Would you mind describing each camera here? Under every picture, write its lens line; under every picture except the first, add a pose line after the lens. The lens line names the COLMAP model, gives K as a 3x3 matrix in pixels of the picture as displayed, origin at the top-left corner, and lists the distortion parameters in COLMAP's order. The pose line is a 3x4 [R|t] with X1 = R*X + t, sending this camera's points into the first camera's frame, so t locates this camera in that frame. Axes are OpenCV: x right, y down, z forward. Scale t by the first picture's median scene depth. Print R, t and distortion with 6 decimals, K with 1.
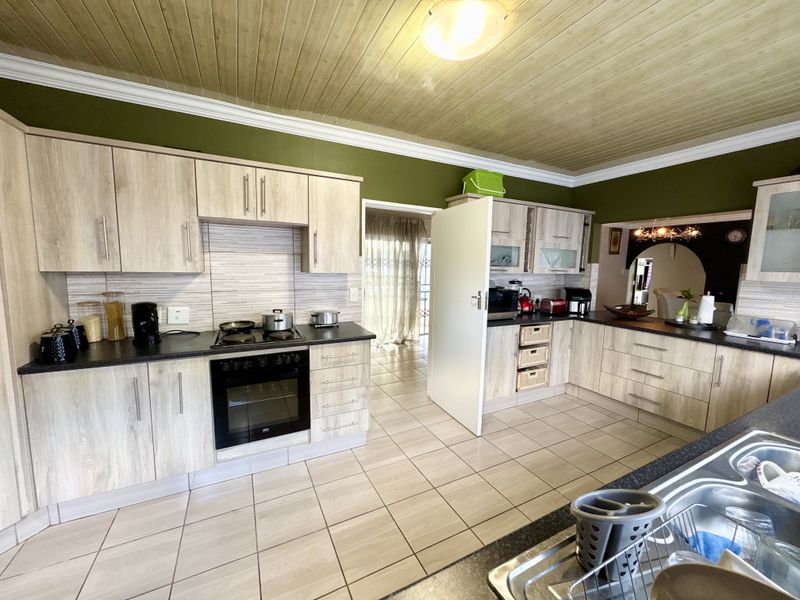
lens RADIAL K [[318.8, 0, 400.0], [0, 318.8, 300.0], [0, 0, 1]] dist [0.002042, 0.000032]
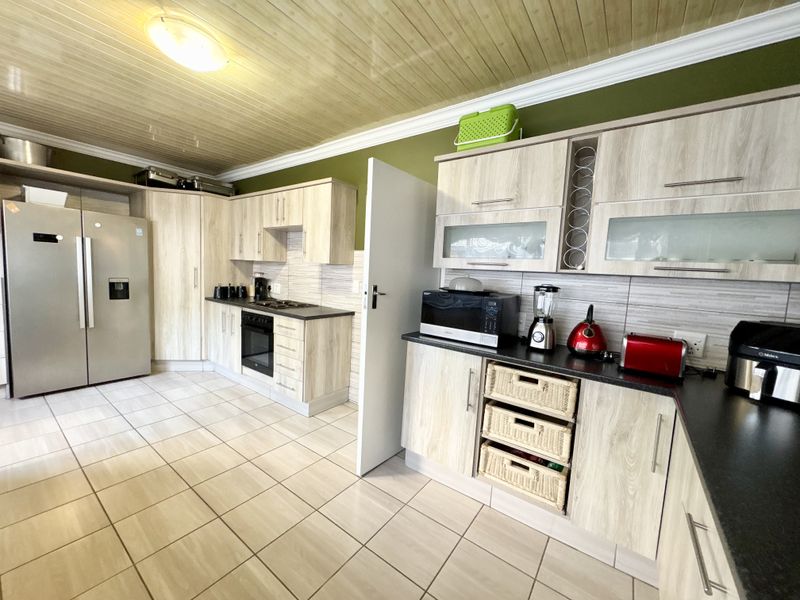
lens RADIAL K [[318.8, 0, 400.0], [0, 318.8, 300.0], [0, 0, 1]] dist [0.002042, 0.000032]
pose [[0.444539, 0.084251, -0.891789, 0.777159], [-0.143538, 0.989402, 0.021922, -0.014412], [0.884184, 0.118260, 0.451921, 0.579342]]
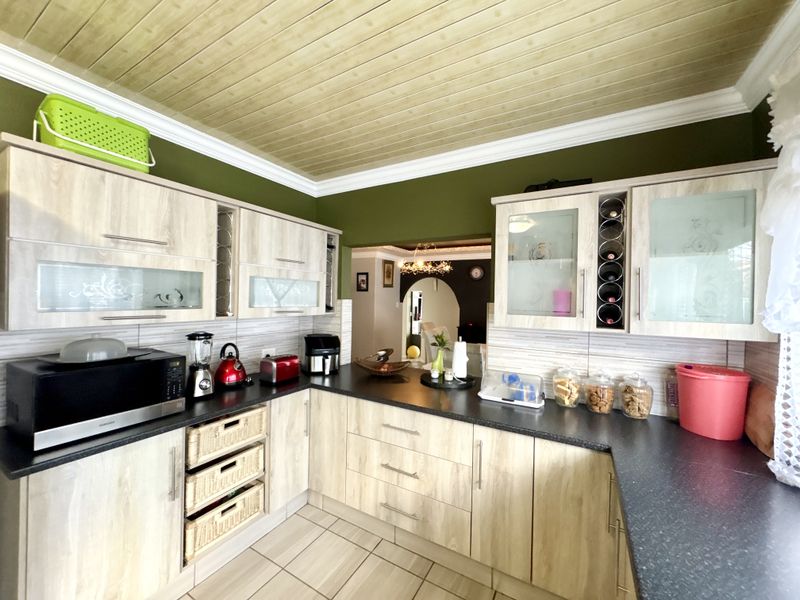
lens RADIAL K [[318.8, 0, 400.0], [0, 318.8, 300.0], [0, 0, 1]] dist [0.002042, 0.000032]
pose [[0.840691, -0.005642, 0.541485, 0.376727], [0.057023, 0.995309, -0.078162, -0.058602], [-0.538504, 0.096587, 0.837069, 0.373749]]
